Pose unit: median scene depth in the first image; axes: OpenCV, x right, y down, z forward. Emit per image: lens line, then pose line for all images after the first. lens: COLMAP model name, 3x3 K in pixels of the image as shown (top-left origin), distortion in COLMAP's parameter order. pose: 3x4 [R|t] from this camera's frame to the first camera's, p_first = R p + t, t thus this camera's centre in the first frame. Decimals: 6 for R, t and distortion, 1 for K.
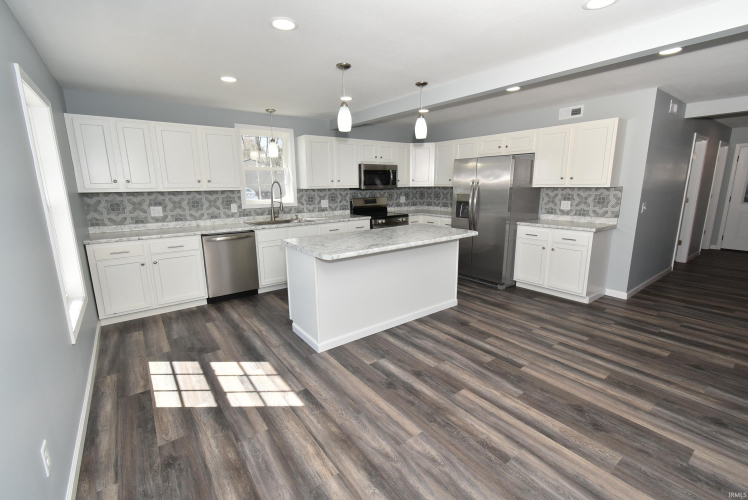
lens RADIAL K [[330.2, 0, 361.3], [0, 330.2, 250.6], [0, 0, 1]] dist [0.002591, -0.001341]
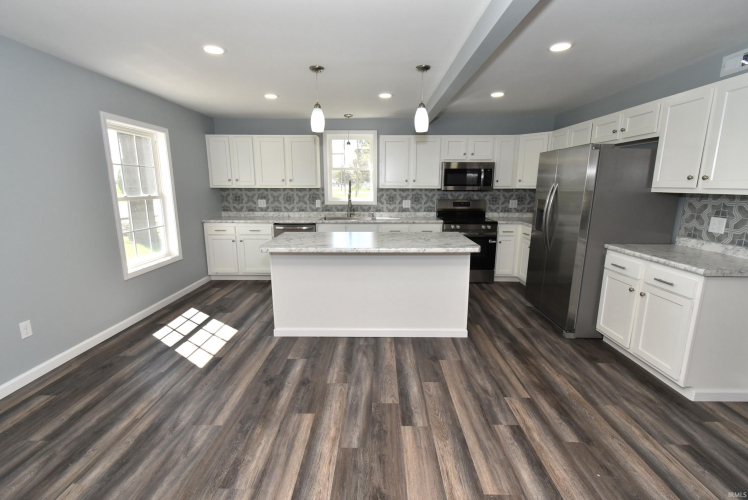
lens RADIAL K [[330.2, 0, 372.1], [0, 330.2, 251.0], [0, 0, 1]] dist [0.002591, -0.001341]
pose [[0.798283, 0.130575, -0.587958, 0.629730], [-0.128772, 0.990645, 0.045168, -0.054984], [0.588355, 0.039656, 0.807629, 0.245245]]
